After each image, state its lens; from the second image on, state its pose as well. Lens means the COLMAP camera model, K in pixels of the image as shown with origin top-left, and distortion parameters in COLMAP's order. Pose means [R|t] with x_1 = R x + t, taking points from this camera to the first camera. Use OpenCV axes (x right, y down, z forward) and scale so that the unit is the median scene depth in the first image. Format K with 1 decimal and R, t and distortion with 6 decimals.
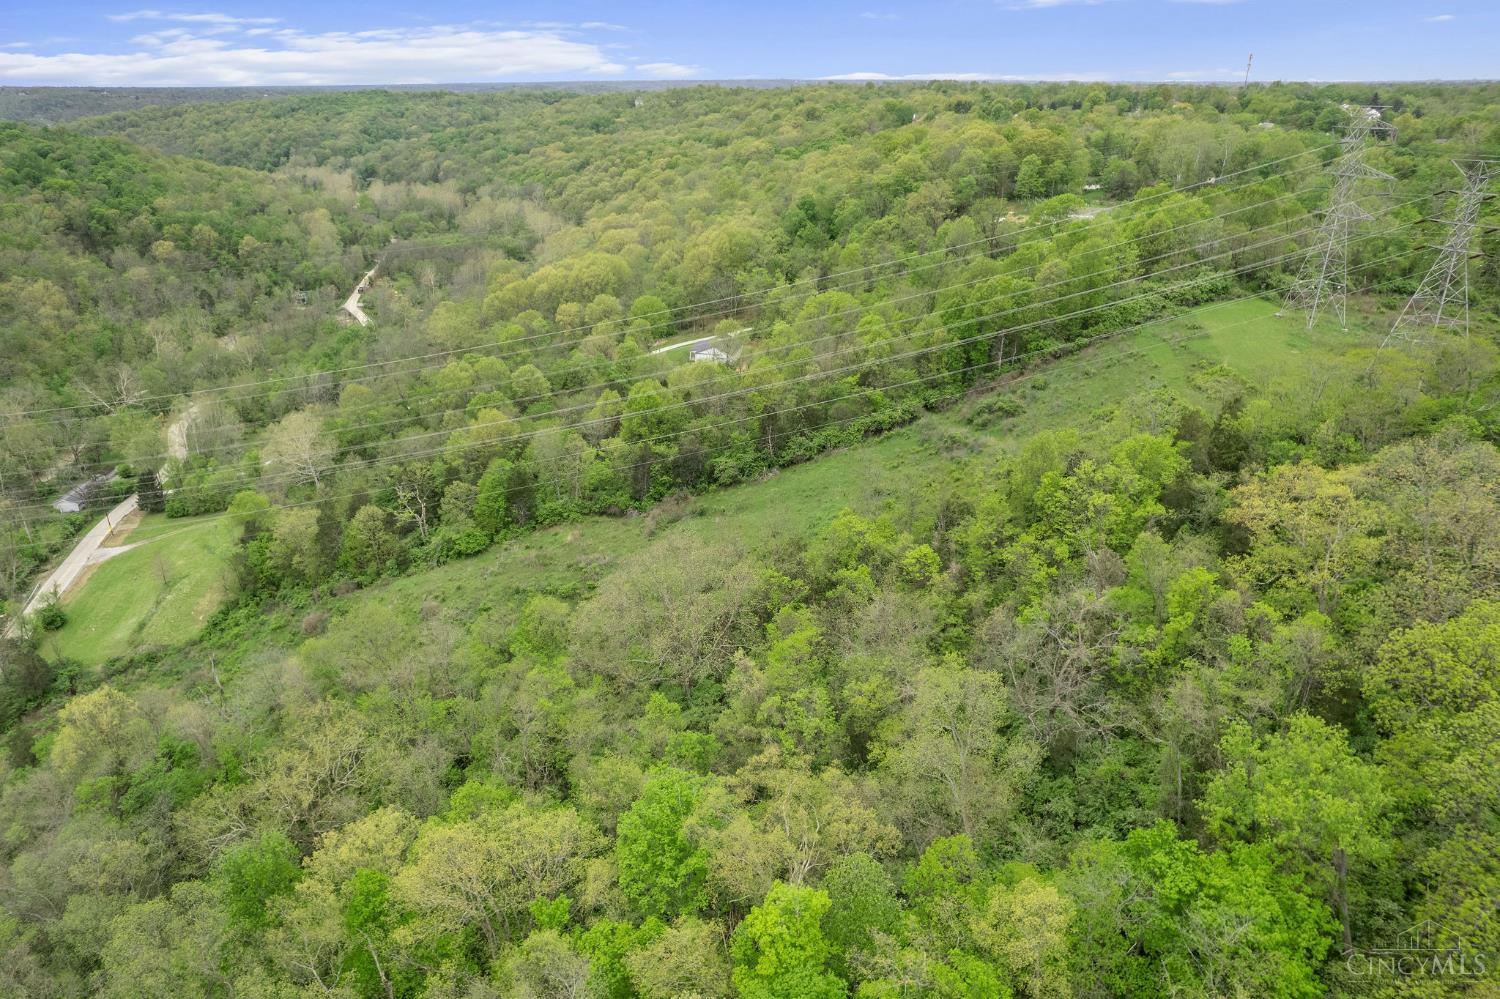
lens RADIAL K [[969.0, 0, 750.0], [0, 969.0, 499.5], [0, 0, 1]] dist [-0.075481, 0.074680]
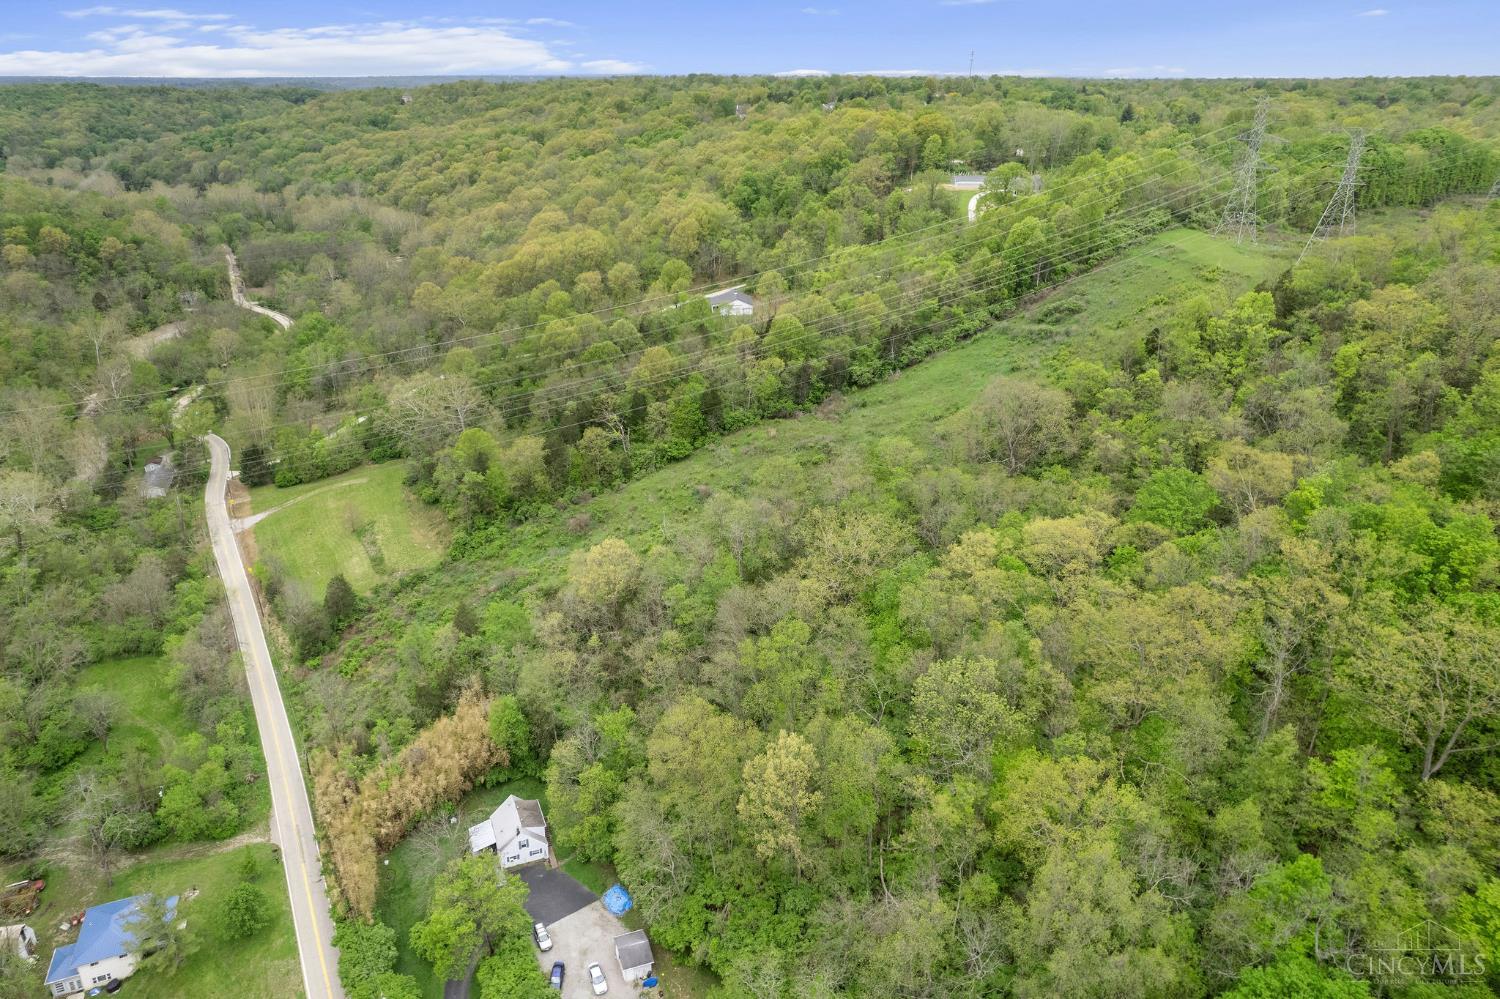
lens RADIAL K [[928.3, 0, 750.0], [0, 928.3, 499.5], [0, 0, 1]] dist [-0.070227, 0.073877]
pose [[0.960075, -0.117743, 0.253757, -0.288969], [0.112350, 0.993027, 0.035694, 0.042973], [-0.256190, -0.005760, 0.966609, -0.100424]]
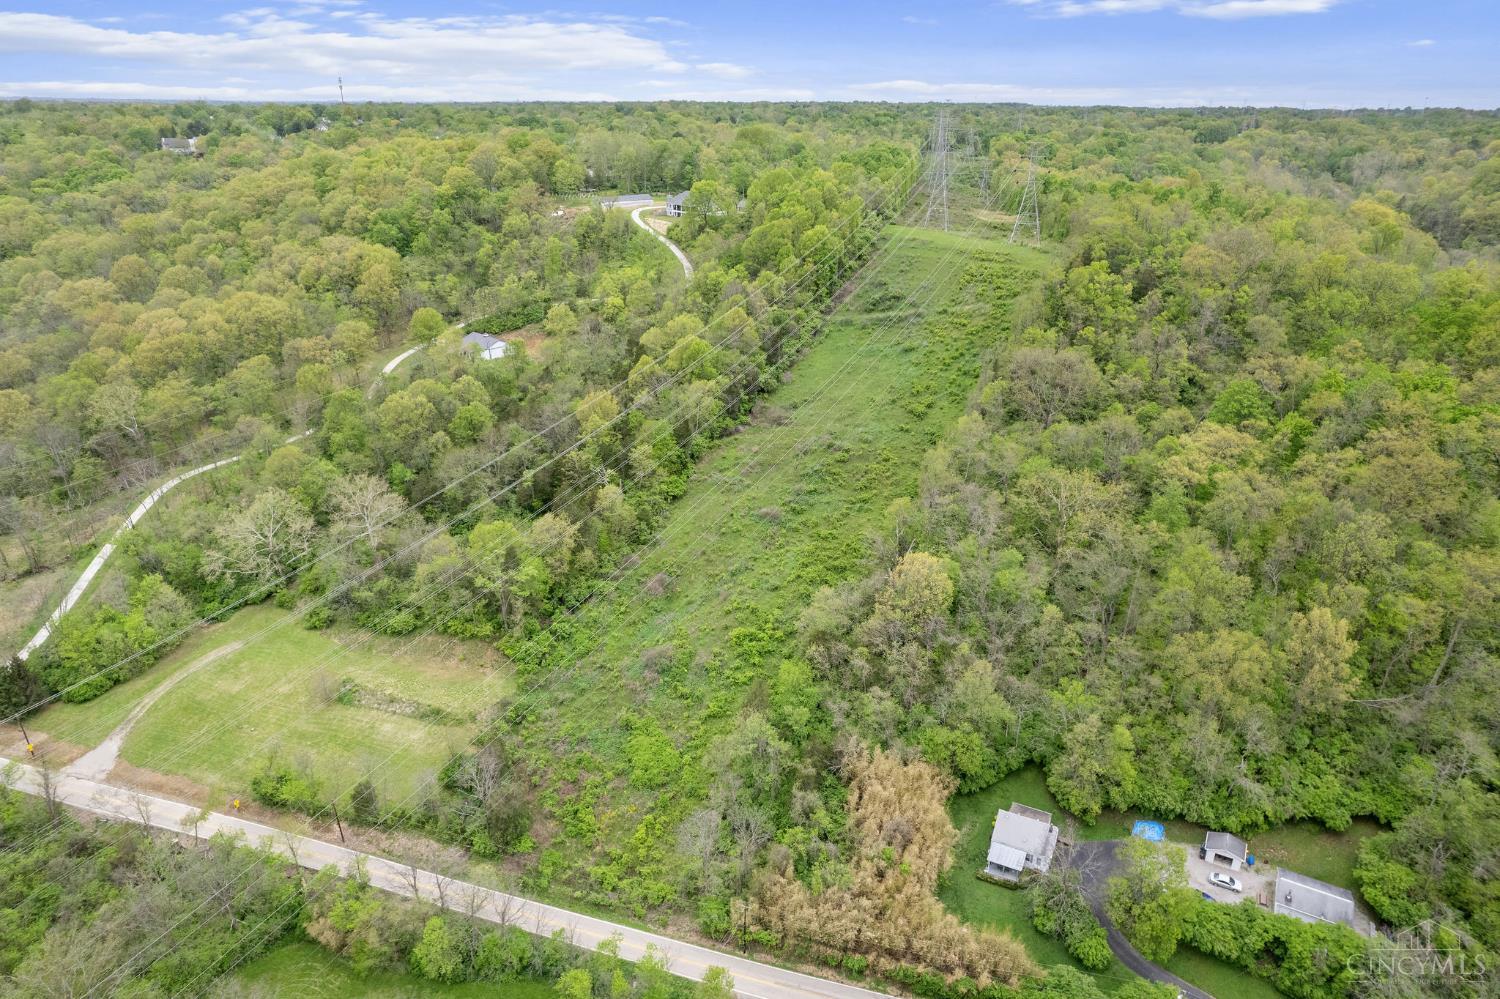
lens RADIAL K [[969.4, 0, 753.9], [0, 969.4, 500.5], [0, 0, 1]] dist [-0.075462, 0.074241]
pose [[0.530067, -0.308892, 0.789693, -0.656914], [0.326225, 0.933898, 0.146325, -0.045084], [-0.782691, 0.180056, 0.595797, 0.132263]]
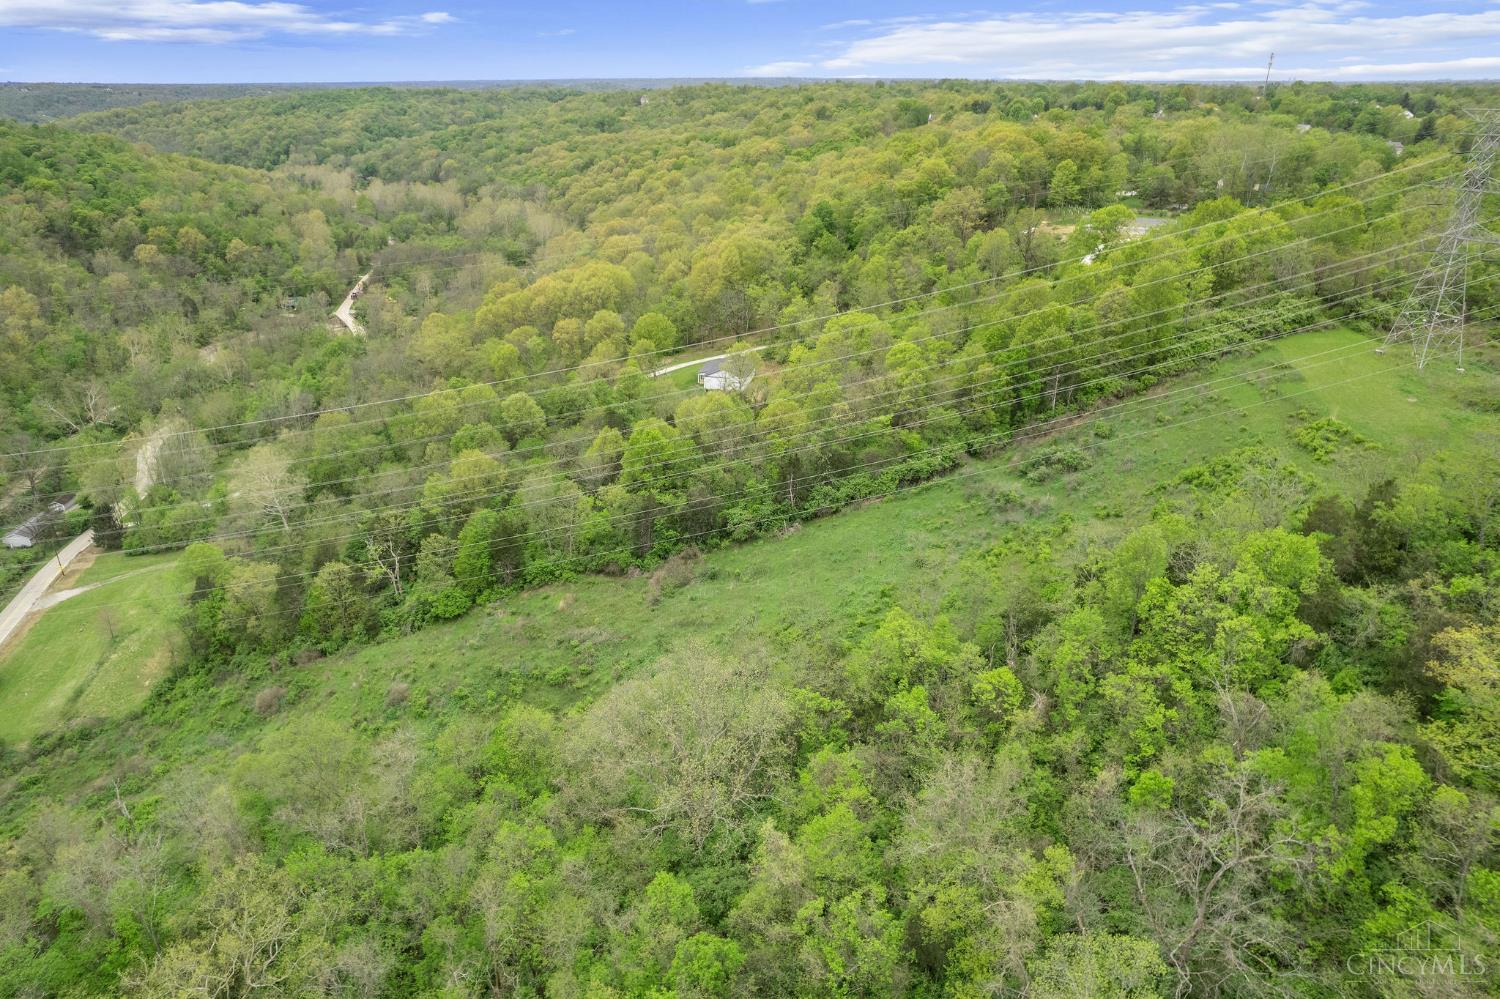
lens RADIAL K [[969.4, 0, 753.9], [0, 969.4, 500.5], [0, 0, 1]] dist [-0.075462, 0.074241]
pose [[0.999993, 0.003645, -0.000923, -0.006844], [-0.003643, 0.999991, 0.002373, -0.030312], [0.000932, -0.002369, 0.999997, 0.069552]]
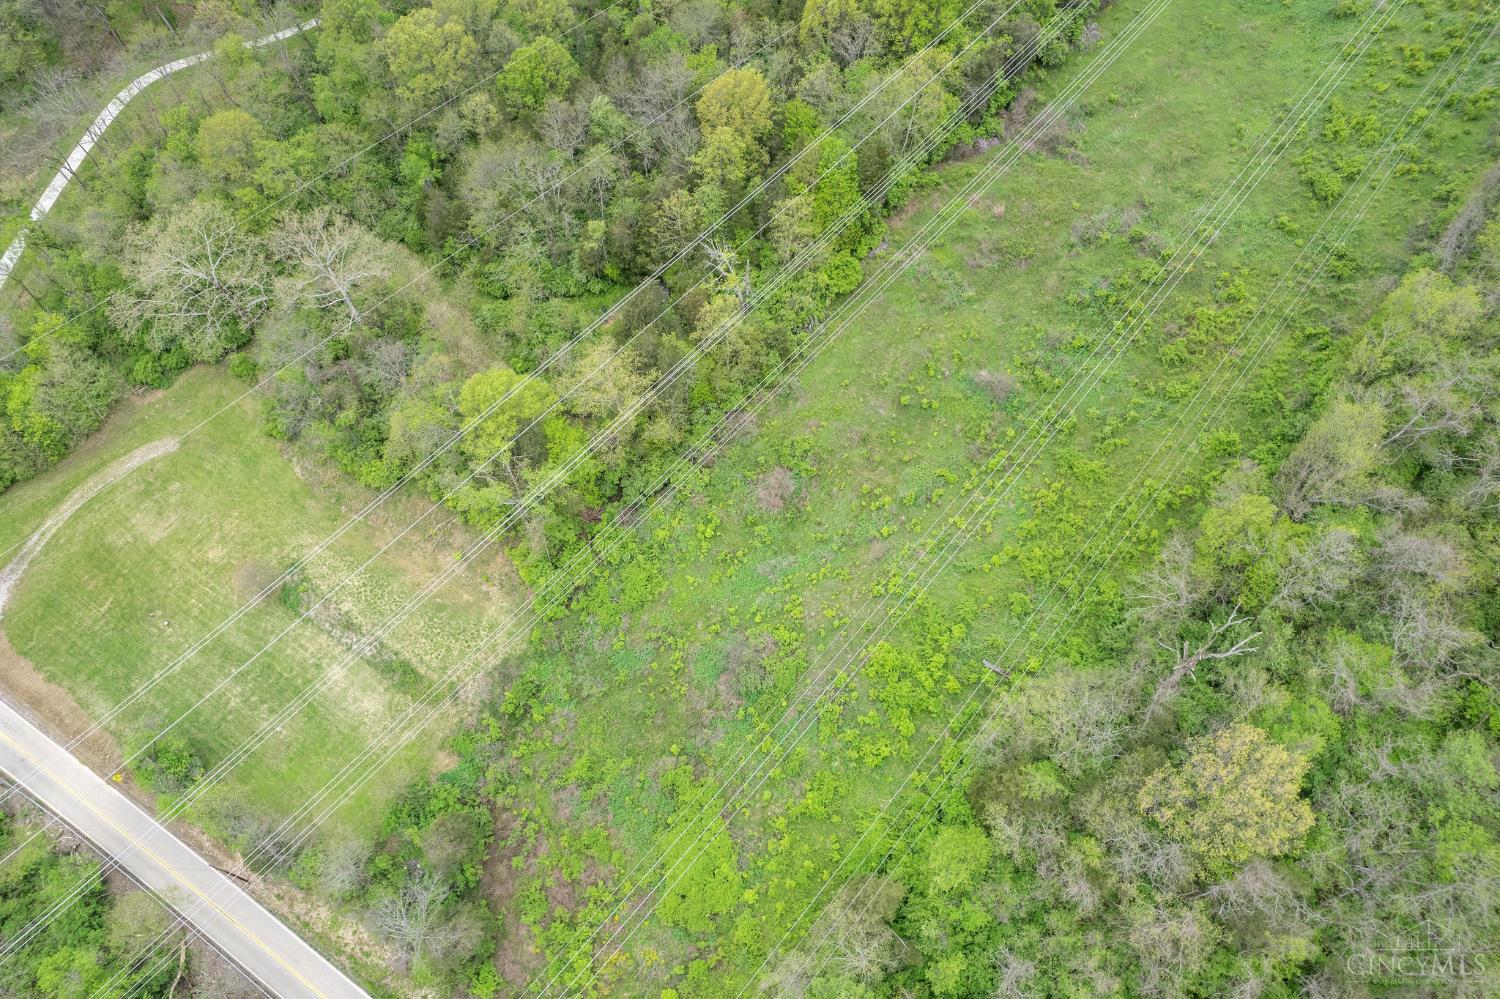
lens RADIAL K [[994.5, 0, 752.4], [0, 994.5, 498.5], [0, 0, 1]] dist [-0.075686, 0.071993]
pose [[0.725383, -0.529395, 0.439954, -0.406729], [0.249968, 0.798106, 0.548217, -0.126926], [-0.641354, -0.287693, 0.711265, 0.285117]]
